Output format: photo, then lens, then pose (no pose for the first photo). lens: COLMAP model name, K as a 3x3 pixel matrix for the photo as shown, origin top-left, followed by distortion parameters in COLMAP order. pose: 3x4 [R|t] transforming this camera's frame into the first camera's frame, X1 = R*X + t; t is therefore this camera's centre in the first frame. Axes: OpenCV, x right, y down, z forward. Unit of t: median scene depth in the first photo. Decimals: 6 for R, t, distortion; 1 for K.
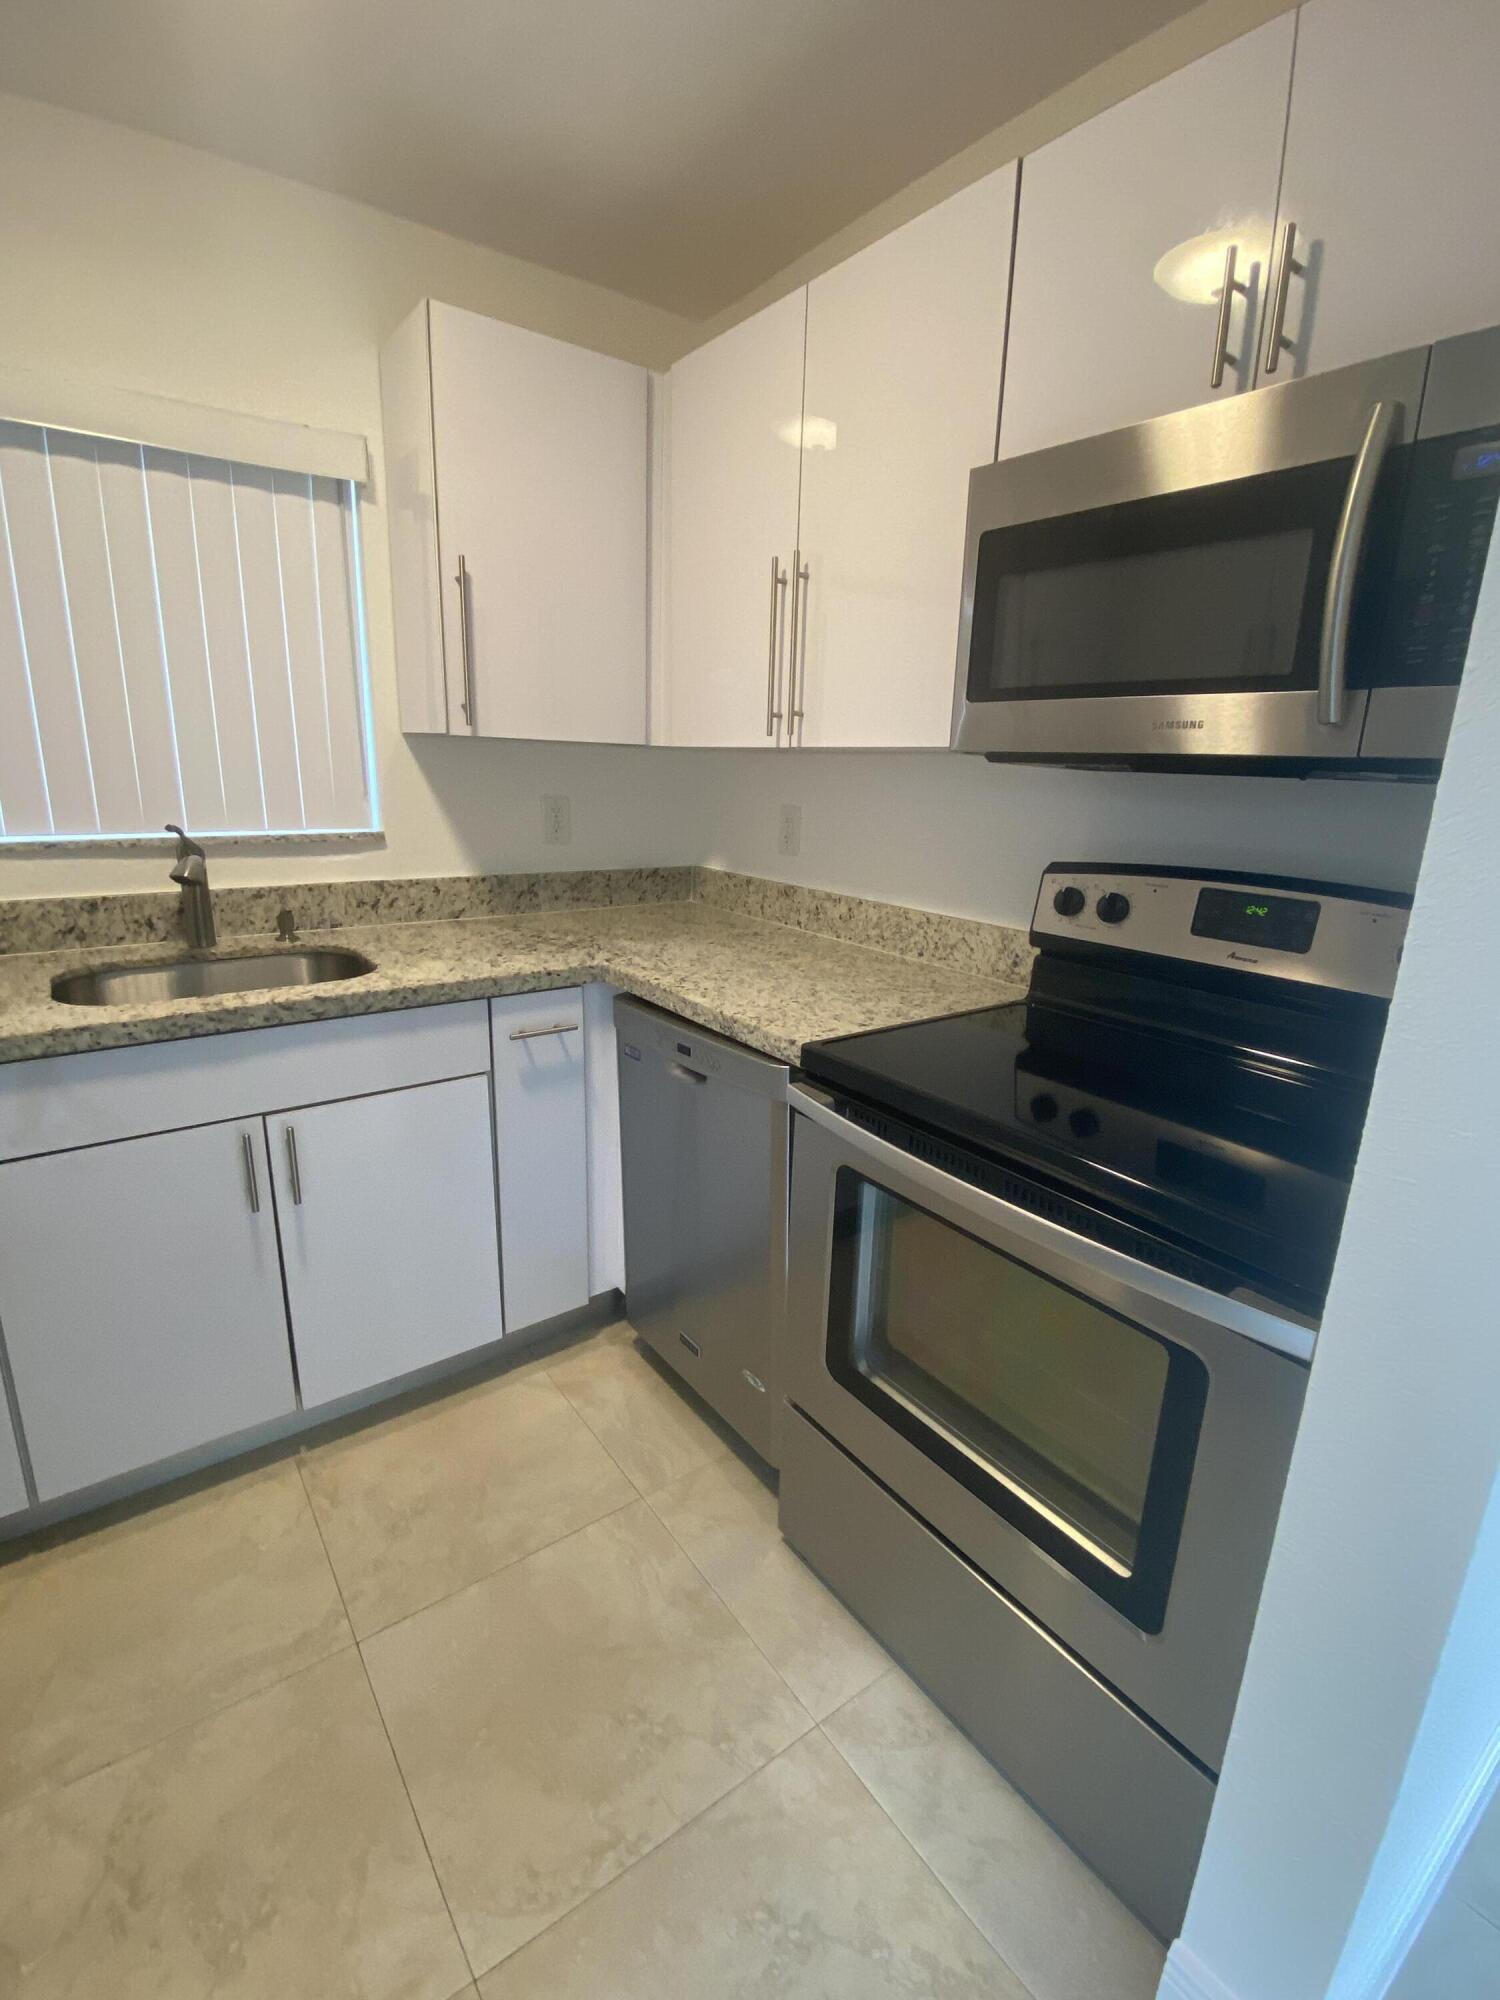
lens RADIAL K [[924.6, 0, 755.7], [0, 924.6, 994.9], [0, 0, 1]] dist [0.081029, -0.074200]
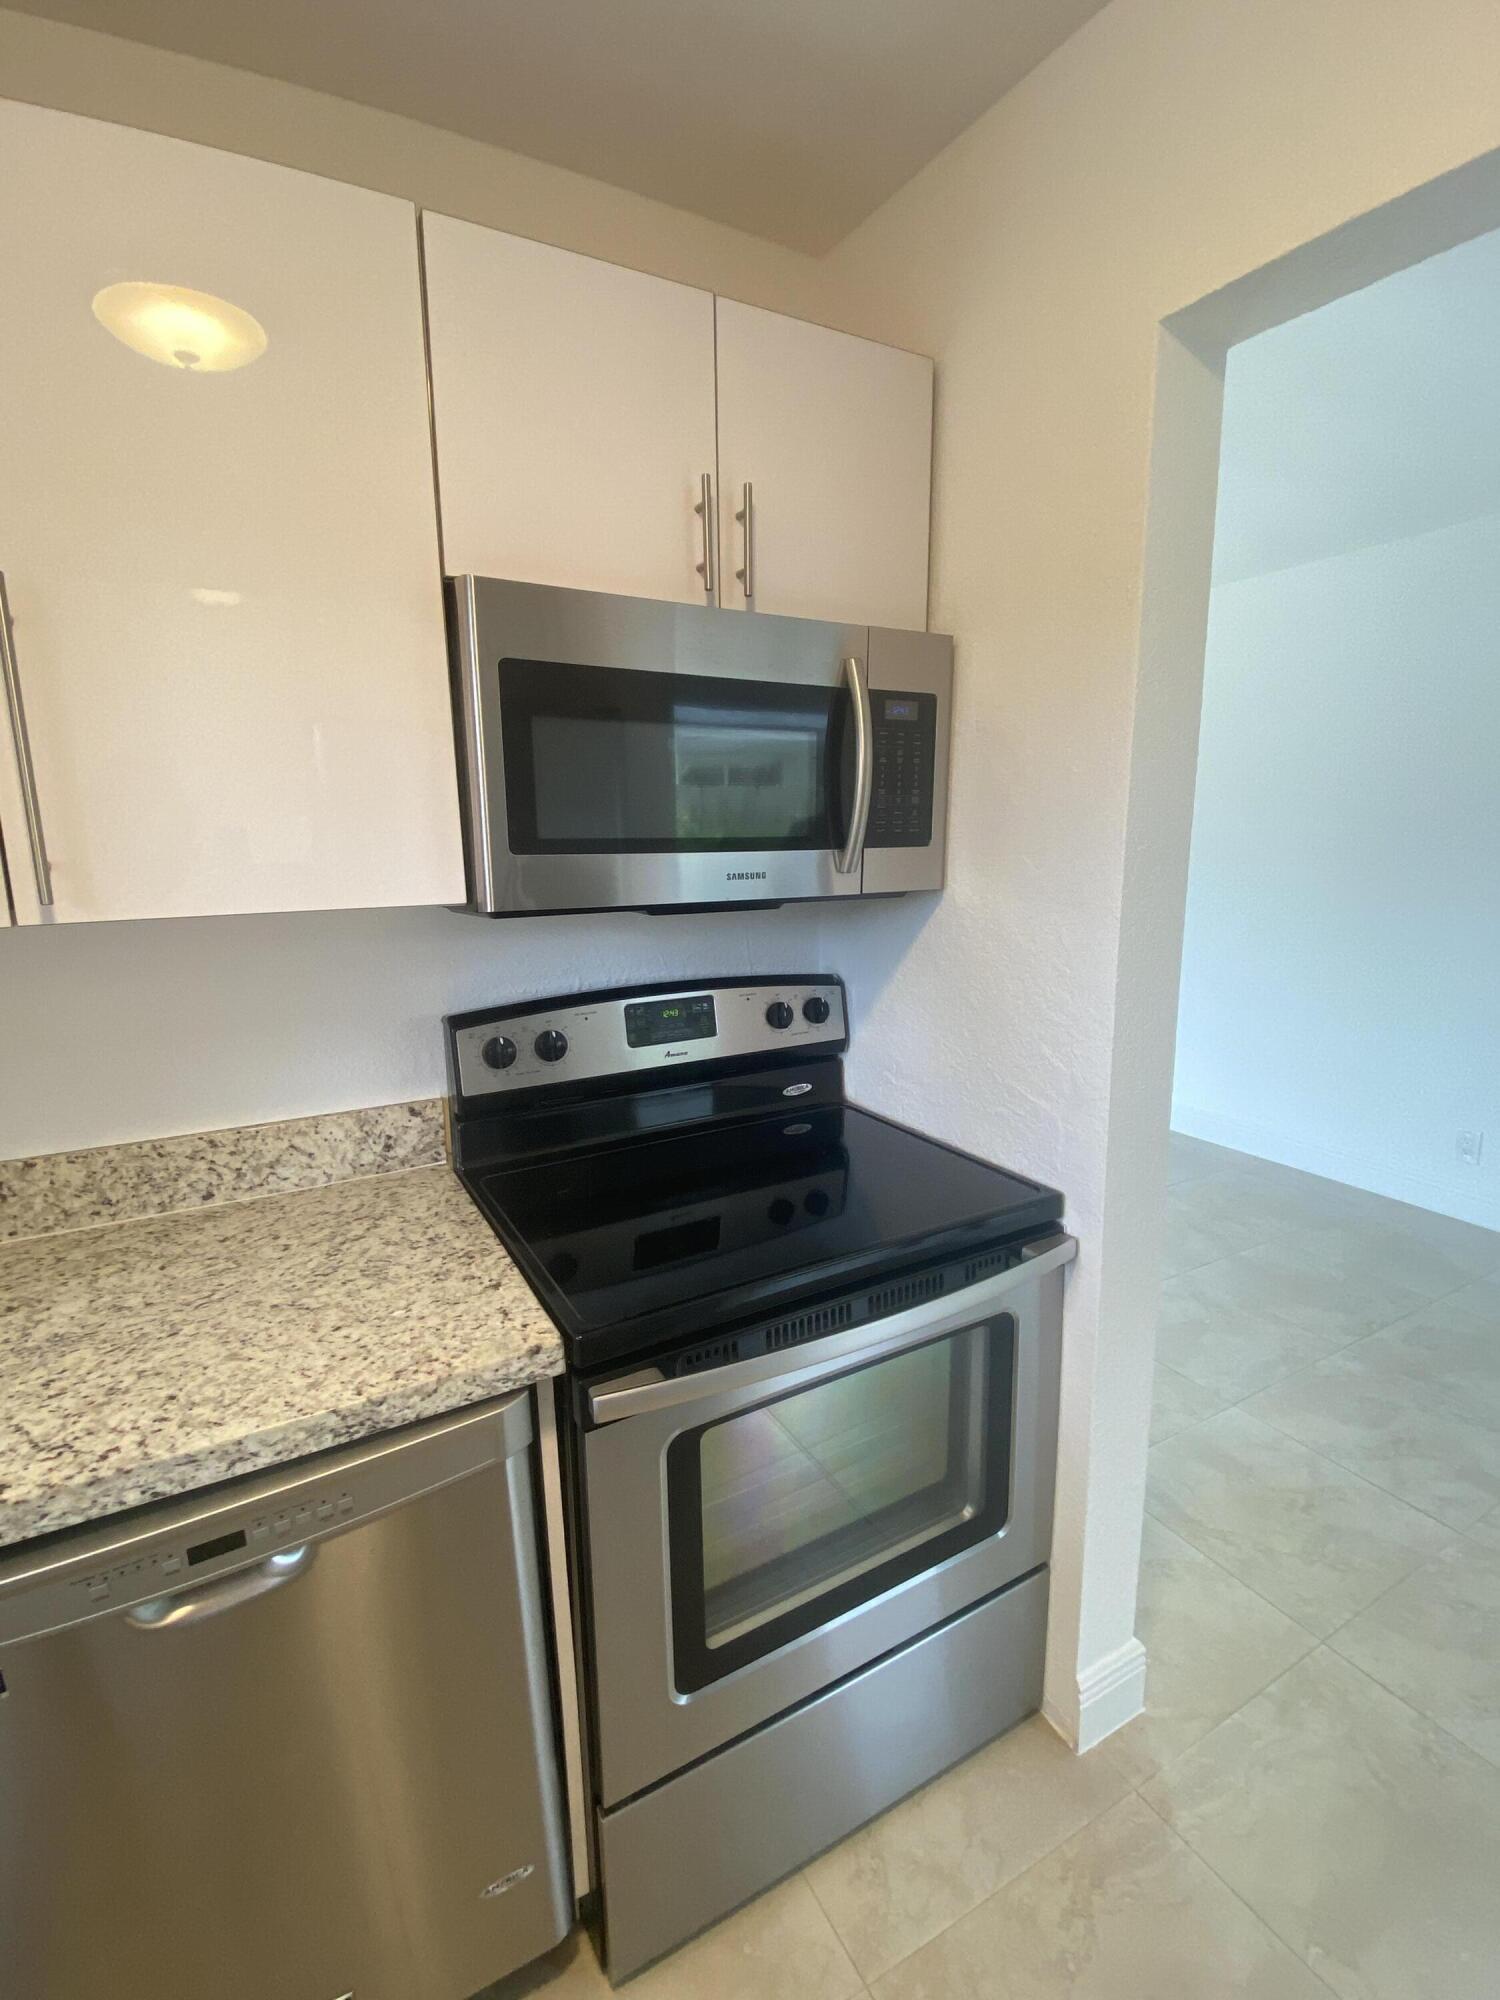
lens RADIAL K [[919.6, 0, 748.4], [0, 919.6, 985.9], [0, 0, 1]] dist [0.025614, -0.024433]
pose [[0.110285, -0.199004, 0.973773, -0.464592], [0.256387, 0.952287, 0.165576, -0.233323], [-0.960262, 0.231402, 0.156046, 0.580930]]
